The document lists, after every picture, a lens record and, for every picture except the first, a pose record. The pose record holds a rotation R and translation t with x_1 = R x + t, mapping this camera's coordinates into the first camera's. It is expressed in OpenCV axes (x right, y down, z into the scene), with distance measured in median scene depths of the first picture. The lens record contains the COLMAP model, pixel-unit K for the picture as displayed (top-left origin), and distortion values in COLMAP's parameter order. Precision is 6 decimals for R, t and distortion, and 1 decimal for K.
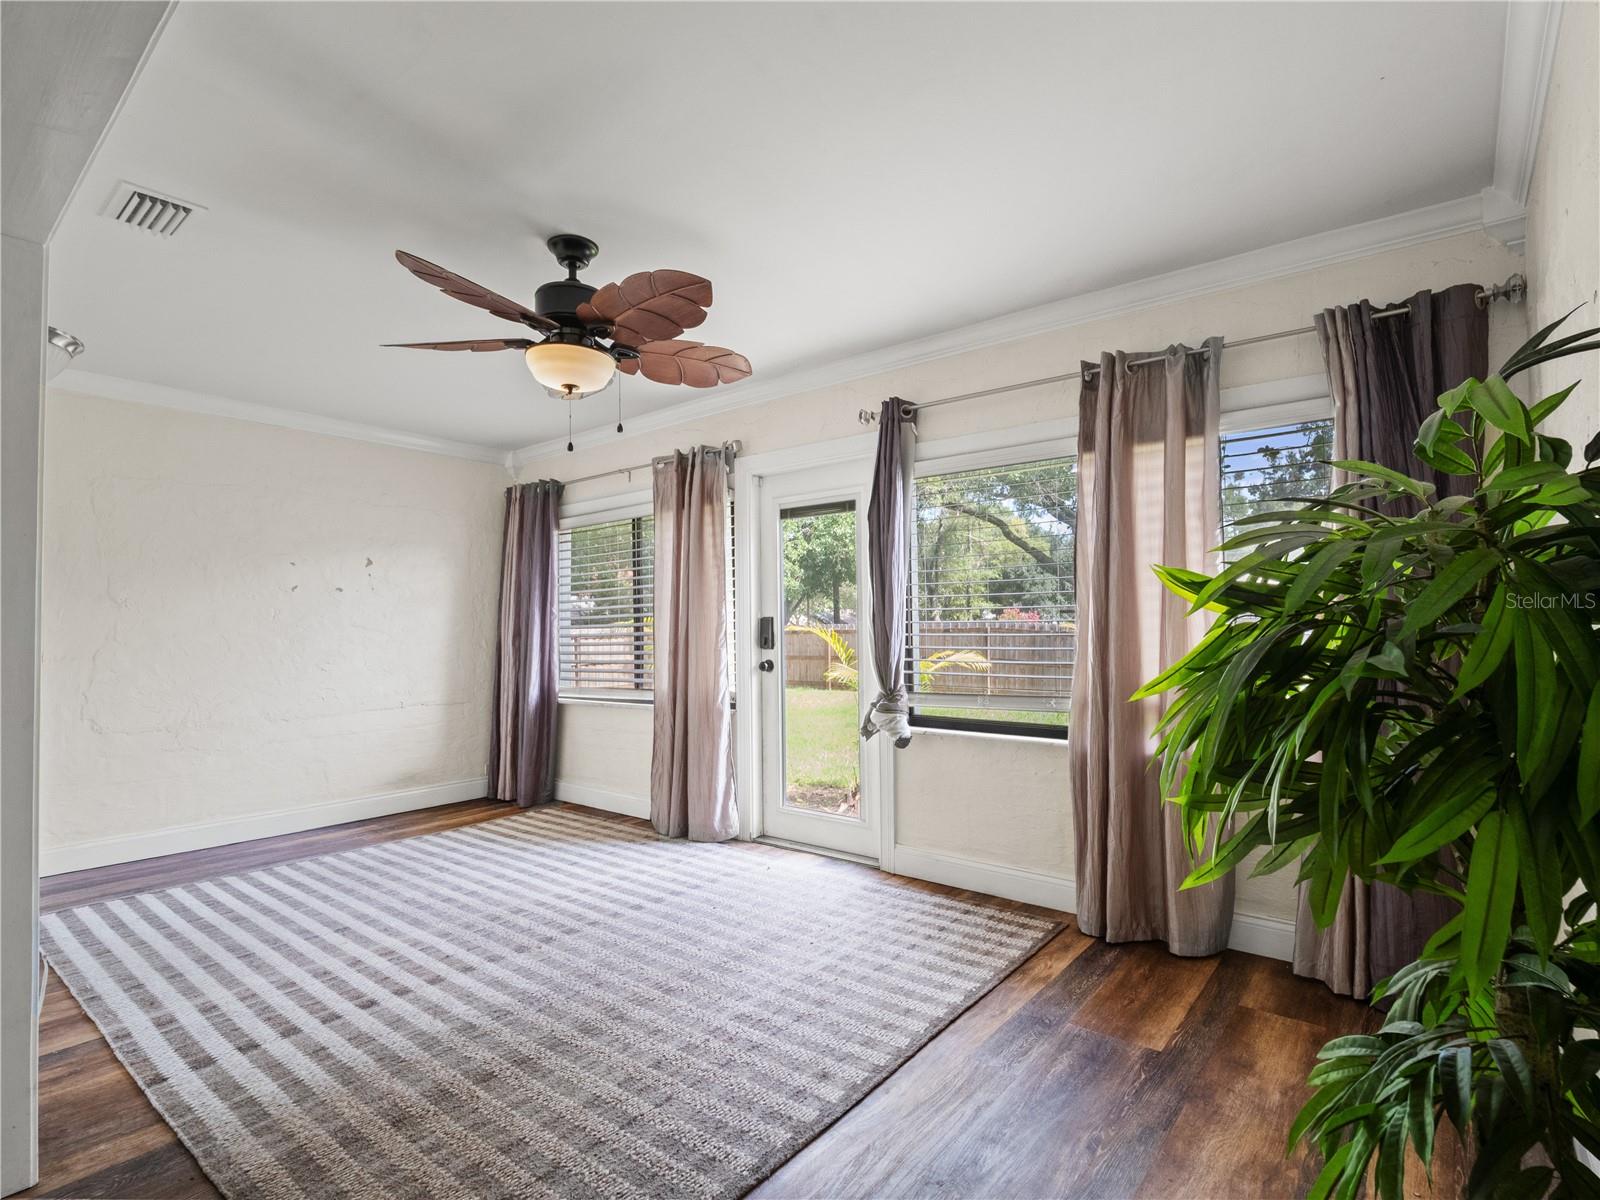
lens RADIAL K [[795.3, 0, 805.4], [0, 795.3, 605.4], [0, 0, 1]] dist [-0.002788, -0.001412]
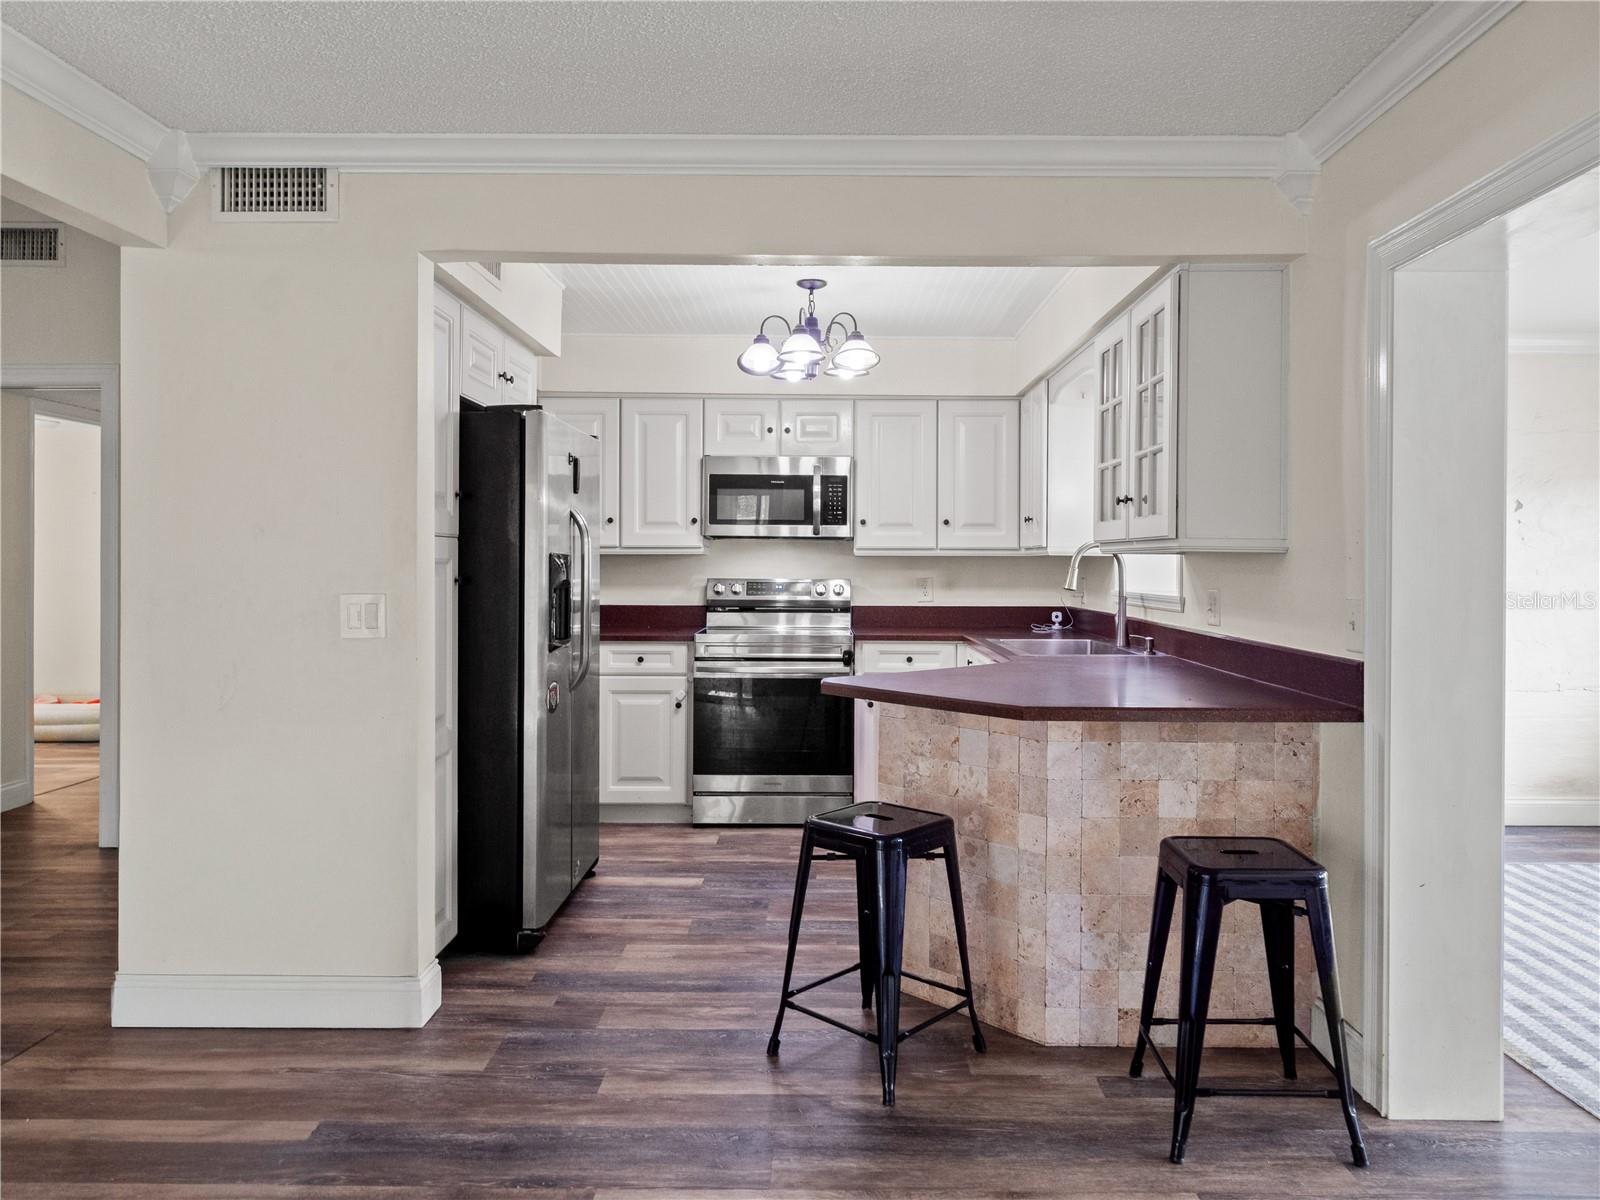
lens RADIAL K [[1100.6, 0, 831.1], [0, 1100.6, 564.1], [0, 0, 1]] dist [0.003633, 0.000692]
pose [[0.624766, 0.014206, -0.780682, -0.174408], [0.014278, 0.999459, 0.029614, -0.057569], [0.780681, -0.029648, 0.624226, -0.342061]]
